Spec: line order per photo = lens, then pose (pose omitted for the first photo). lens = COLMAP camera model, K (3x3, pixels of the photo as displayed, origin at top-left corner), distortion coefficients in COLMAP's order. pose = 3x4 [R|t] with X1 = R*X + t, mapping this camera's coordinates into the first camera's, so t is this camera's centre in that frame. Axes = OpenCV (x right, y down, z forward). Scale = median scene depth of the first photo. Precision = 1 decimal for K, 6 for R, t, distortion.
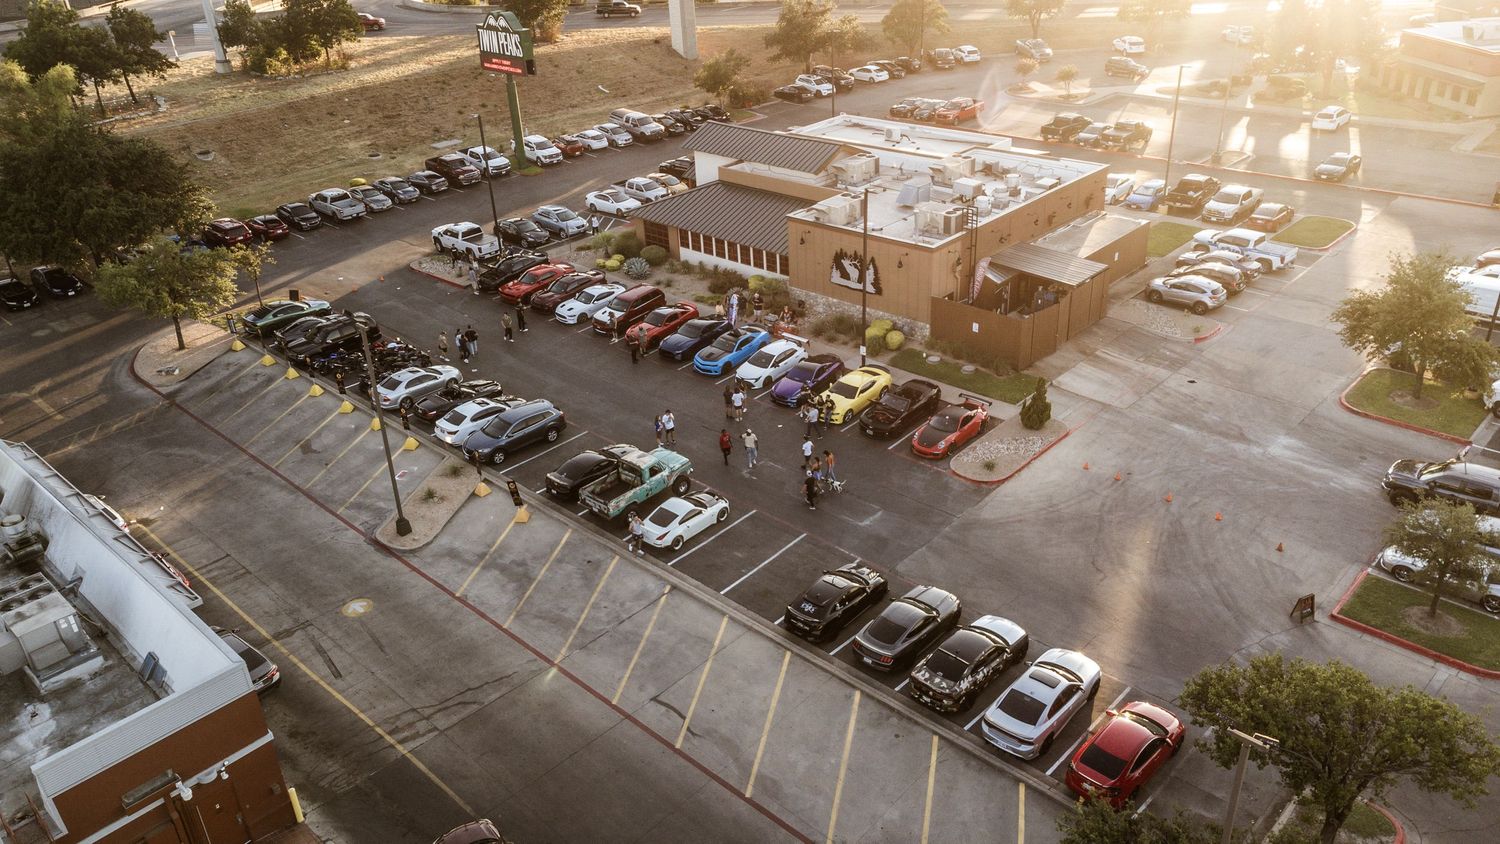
lens RADIAL K [[1122.2, 0, 745.7], [0, 1122.2, 406.2], [0, 0, 1]] dist [0.041919, 0.002811]
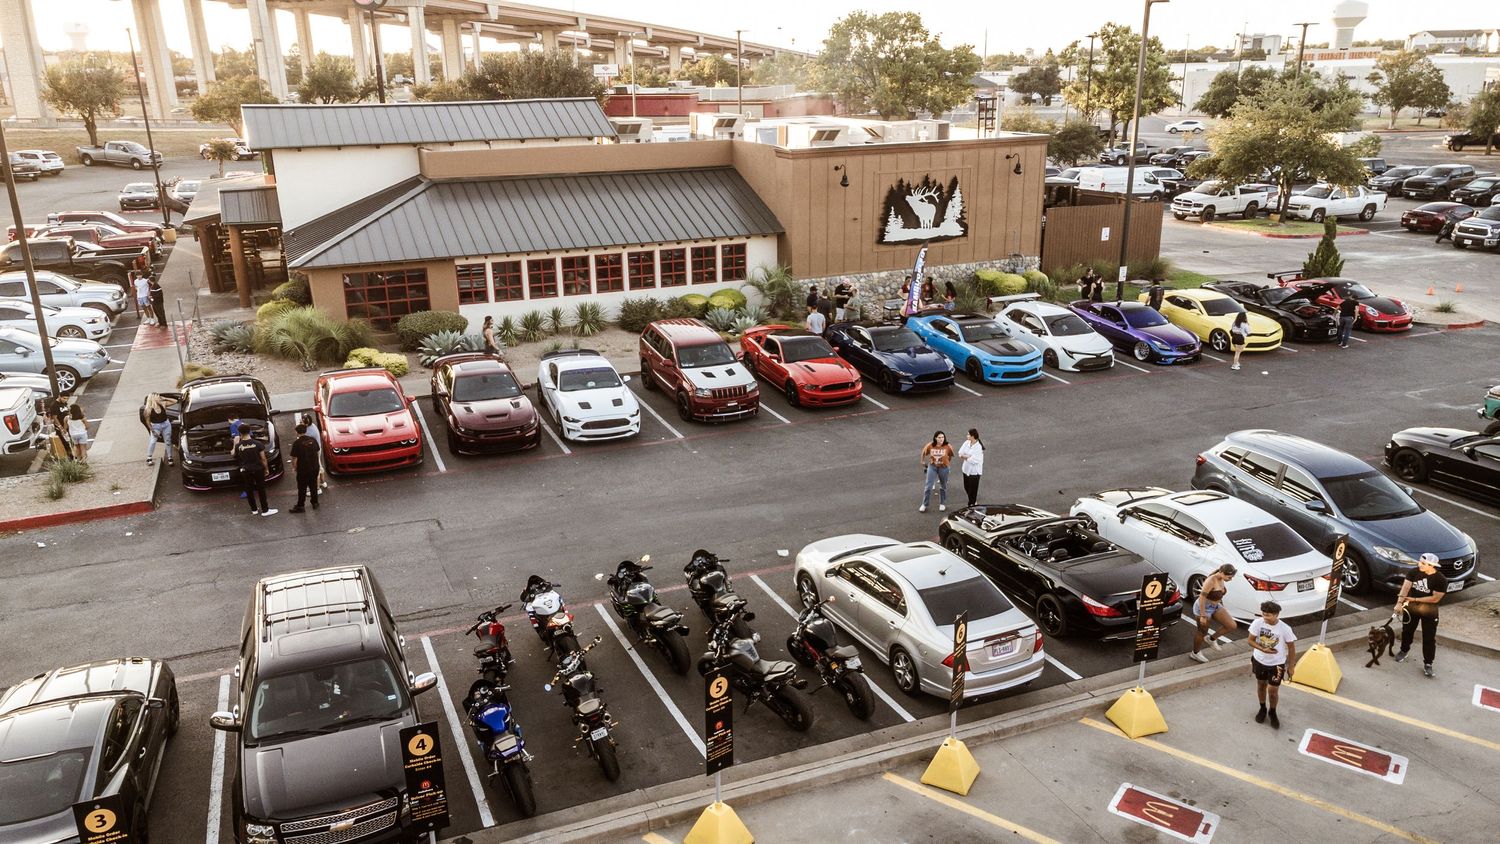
lens RADIAL K [[1122.2, 0, 745.7], [0, 1122.2, 406.2], [0, 0, 1]] dist [0.041919, 0.002811]
pose [[0.401541, -0.223244, 0.888216, -0.511004], [0.409980, 0.911050, 0.043642, -0.087969], [-0.818952, 0.346627, 0.457349, 0.822245]]
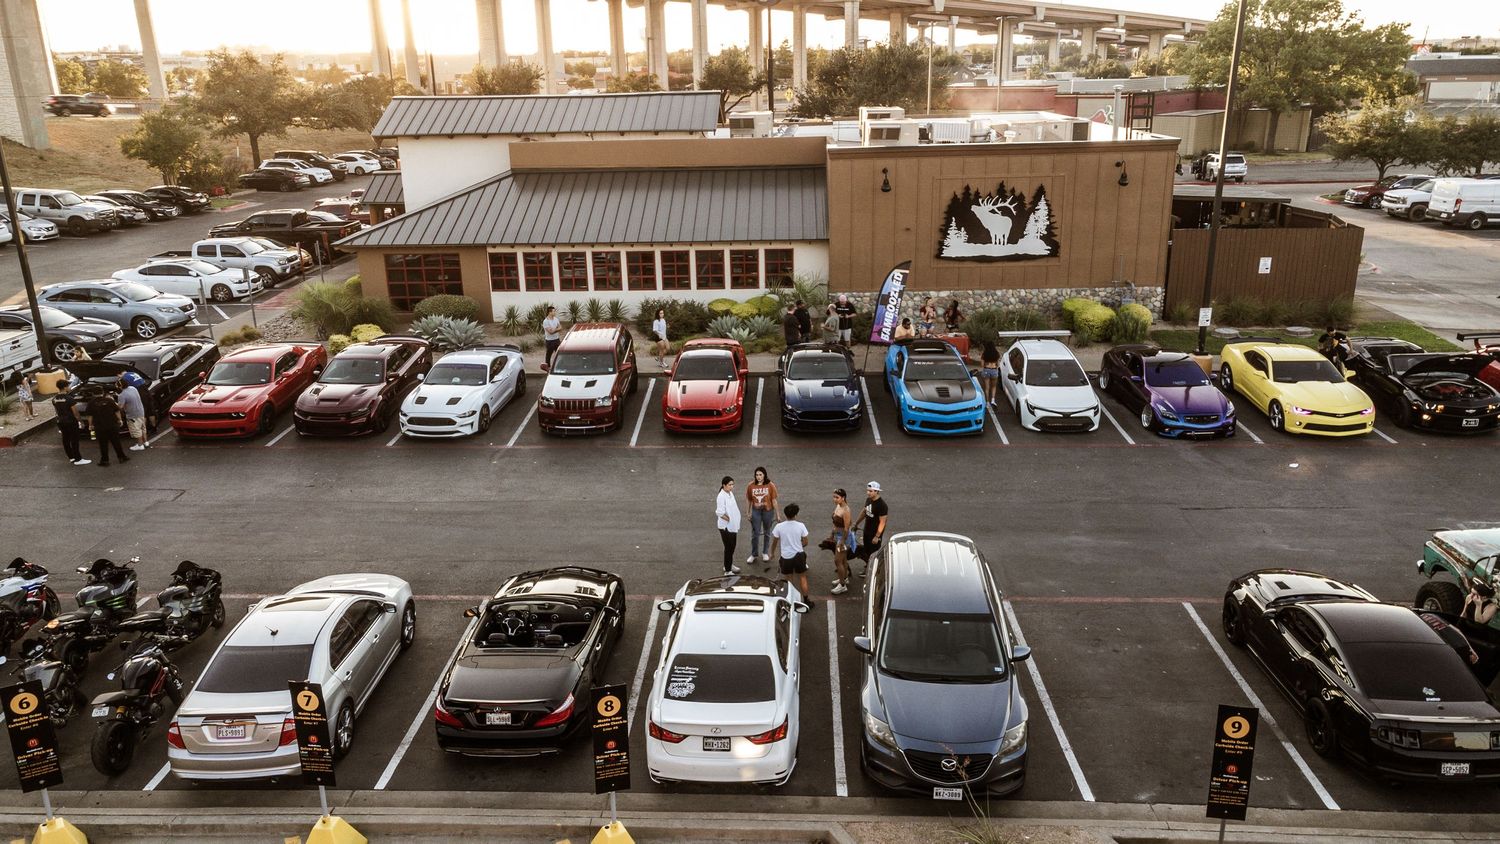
lens RADIAL K [[1106.0, 0, 750.0], [0, 1106.0, 422.0], [0, 0, 1]] dist [0.027354, 0.002332]
pose [[0.752409, -0.168528, 0.636773, -0.338405], [0.283496, 0.955452, -0.082109, -0.019823], [-0.594568, 0.242301, 0.766667, 0.679075]]
